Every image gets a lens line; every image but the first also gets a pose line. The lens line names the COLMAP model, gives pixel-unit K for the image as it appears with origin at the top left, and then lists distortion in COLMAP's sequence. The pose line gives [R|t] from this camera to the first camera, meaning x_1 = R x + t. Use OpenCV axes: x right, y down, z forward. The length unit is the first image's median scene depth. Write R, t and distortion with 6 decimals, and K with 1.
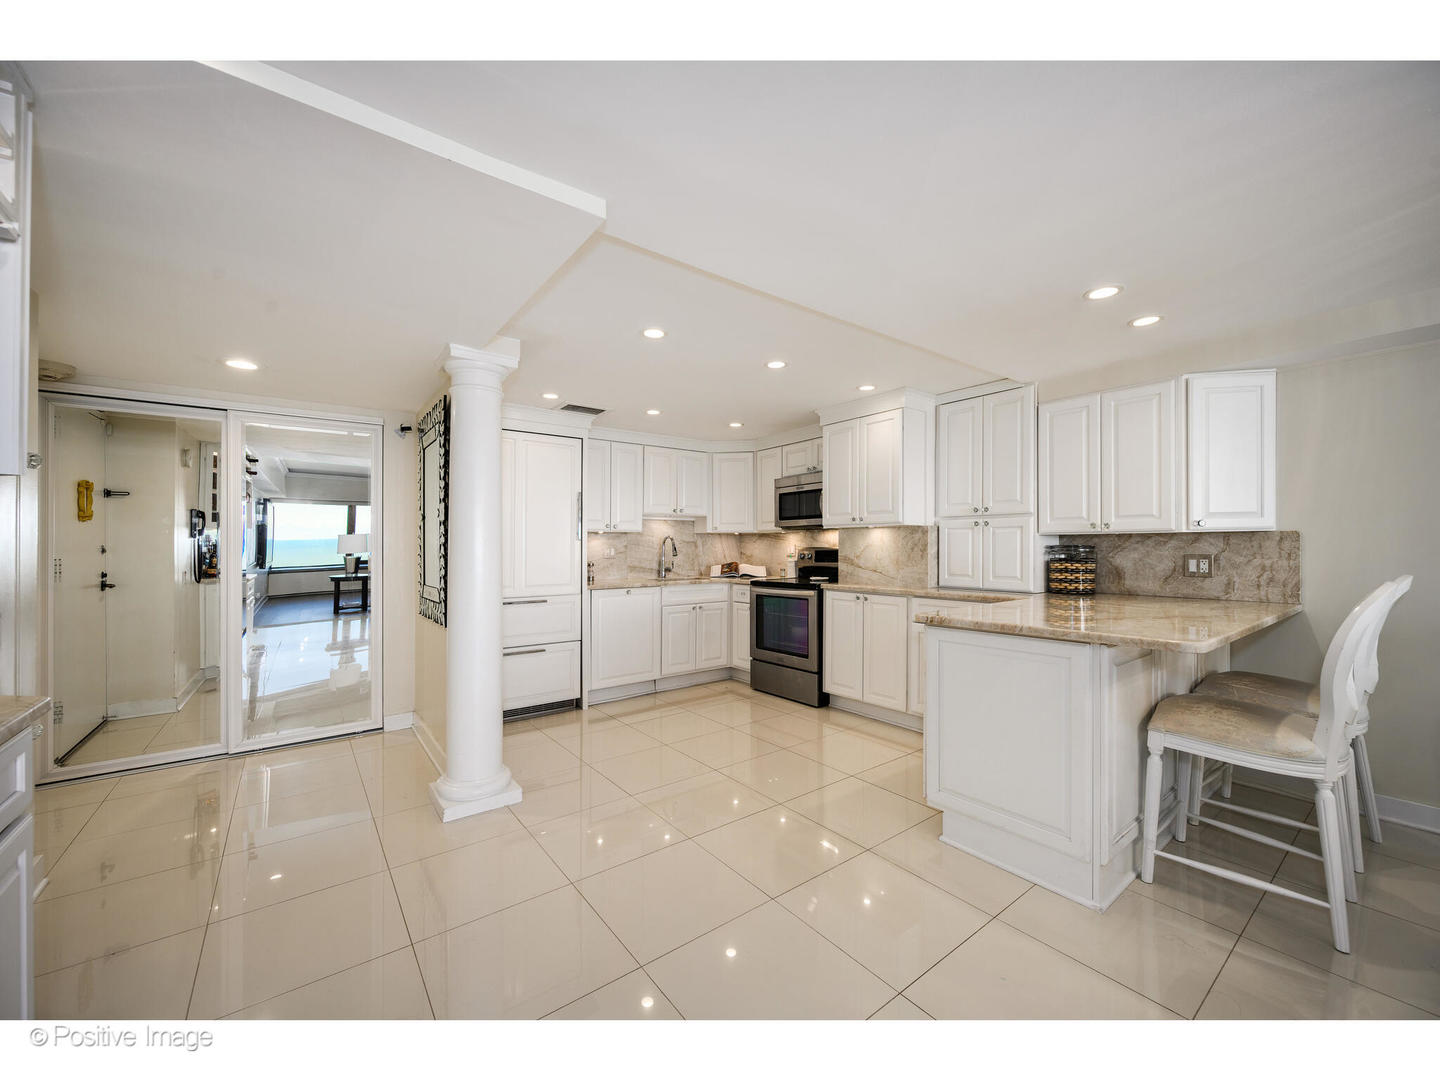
lens RADIAL K [[566.2, 0, 728.7], [0, 566.2, 547.9], [0, 0, 1]] dist [0.000410, -0.000012]
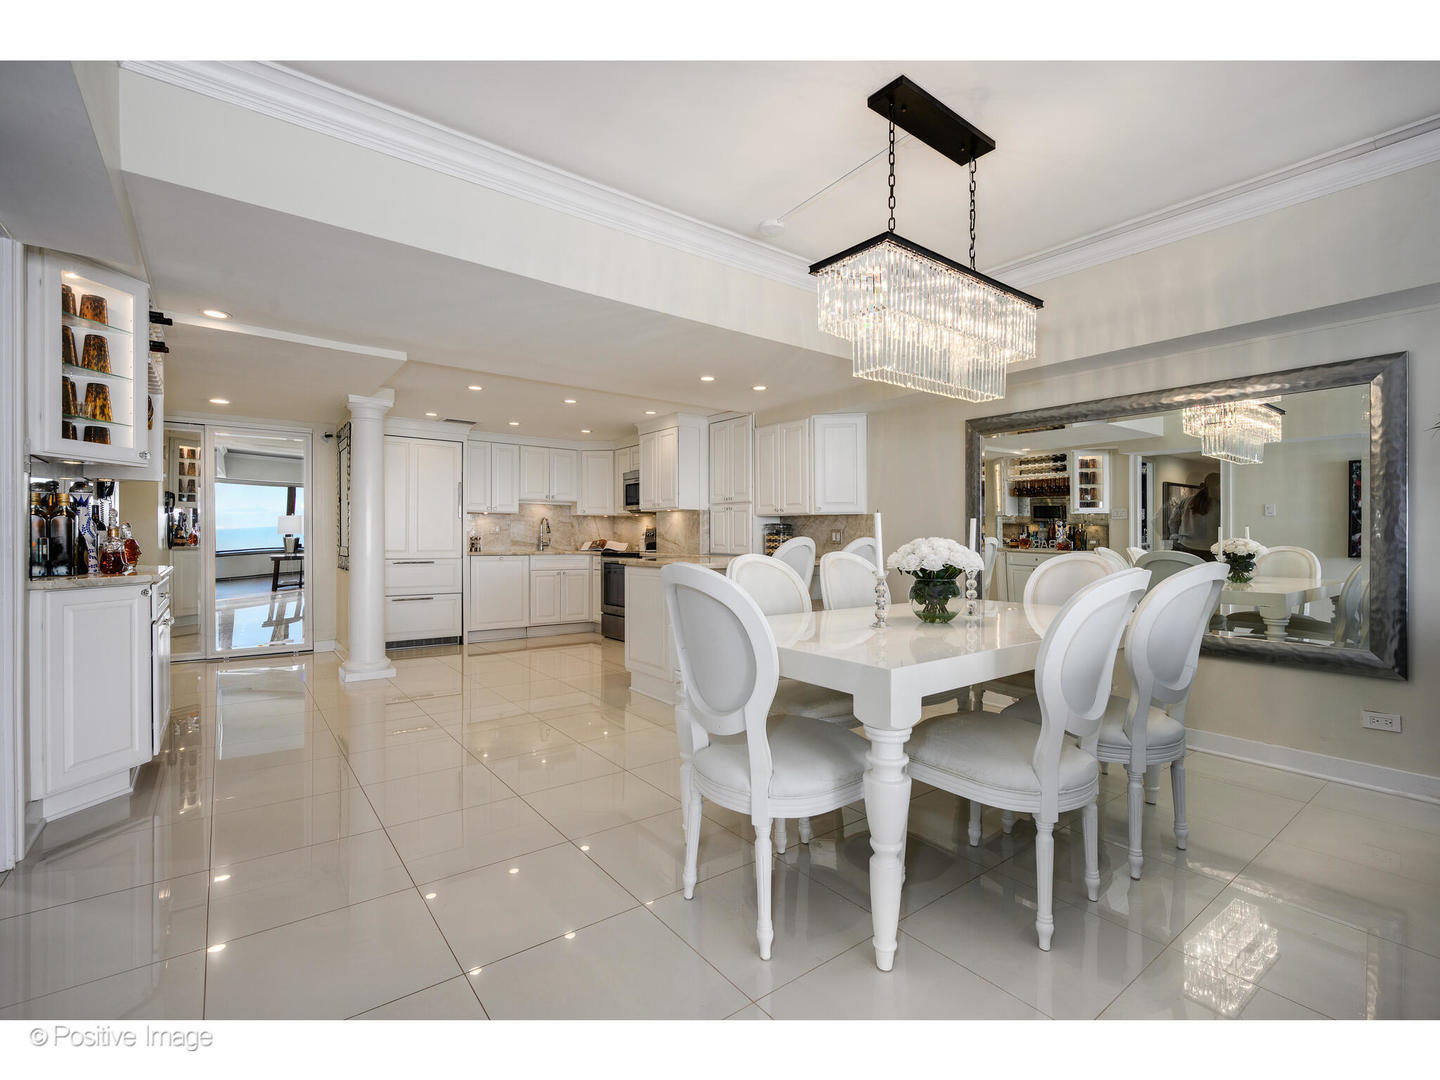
lens RADIAL K [[645.4, 0, 727.9], [0, 645.4, 547.6], [0, 0, 1]] dist [-0.001243, -0.000111]
pose [[0.999919, 0.010472, 0.007180, 0.343871], [-0.010566, 0.999856, 0.013244, 0.027566], [-0.007040, -0.013319, 0.999887, -0.510212]]
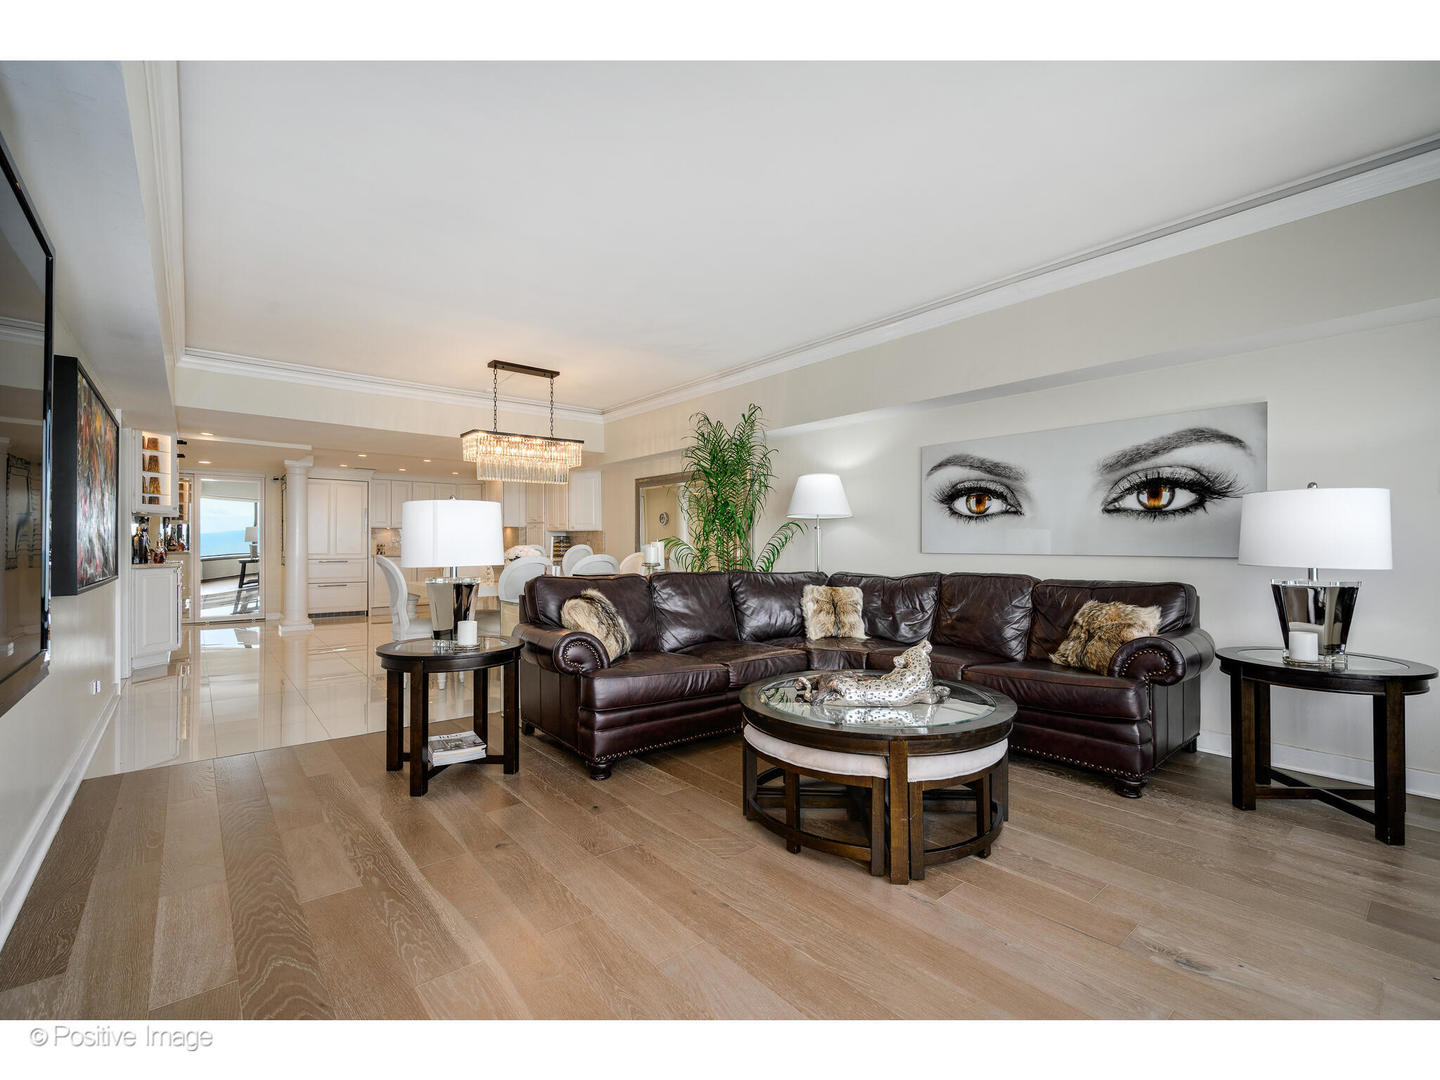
lens RADIAL K [[645.4, 0, 727.9], [0, 645.4, 547.6], [0, 0, 1]] dist [-0.001243, -0.000111]
pose [[0.999237, 0.010243, 0.037689, 0.891206], [-0.010394, 0.999939, 0.003819, 0.017591], [-0.037647, -0.004208, 0.999282, -1.274484]]
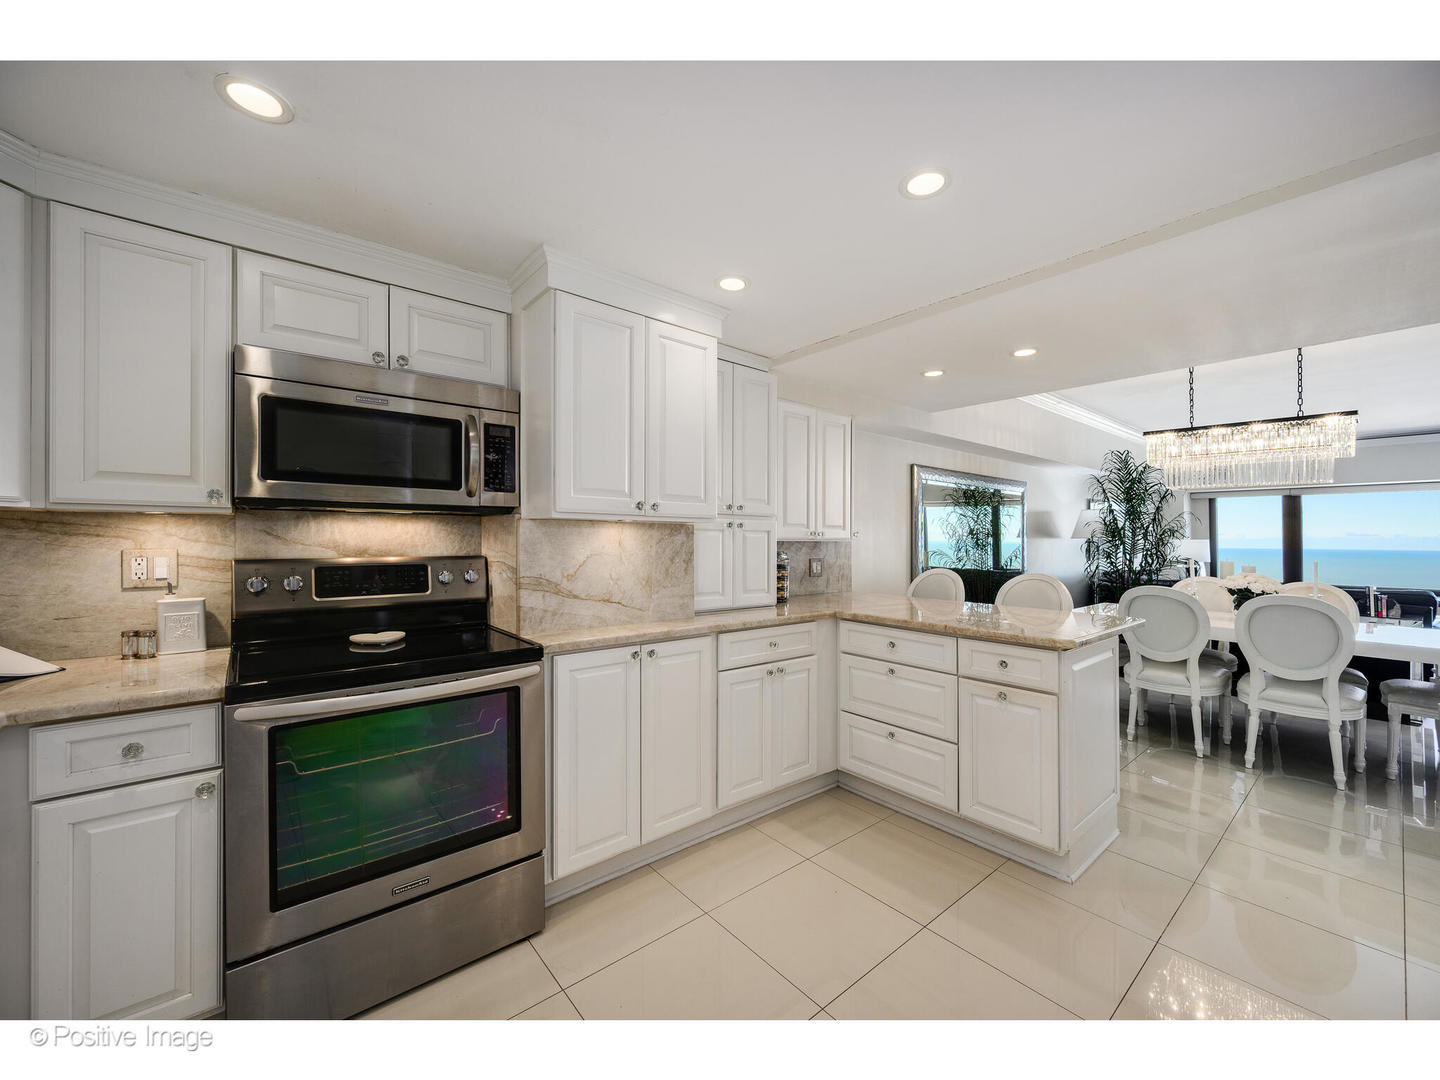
lens RADIAL K [[566.2, 0, 728.7], [0, 566.2, 547.9], [0, 0, 1]] dist [0.000410, -0.000012]
pose [[-0.042177, -0.010459, 0.999055, -0.268626], [-0.005337, 0.999933, 0.010243, -0.015355], [-0.999096, -0.004900, -0.042230, 0.824035]]
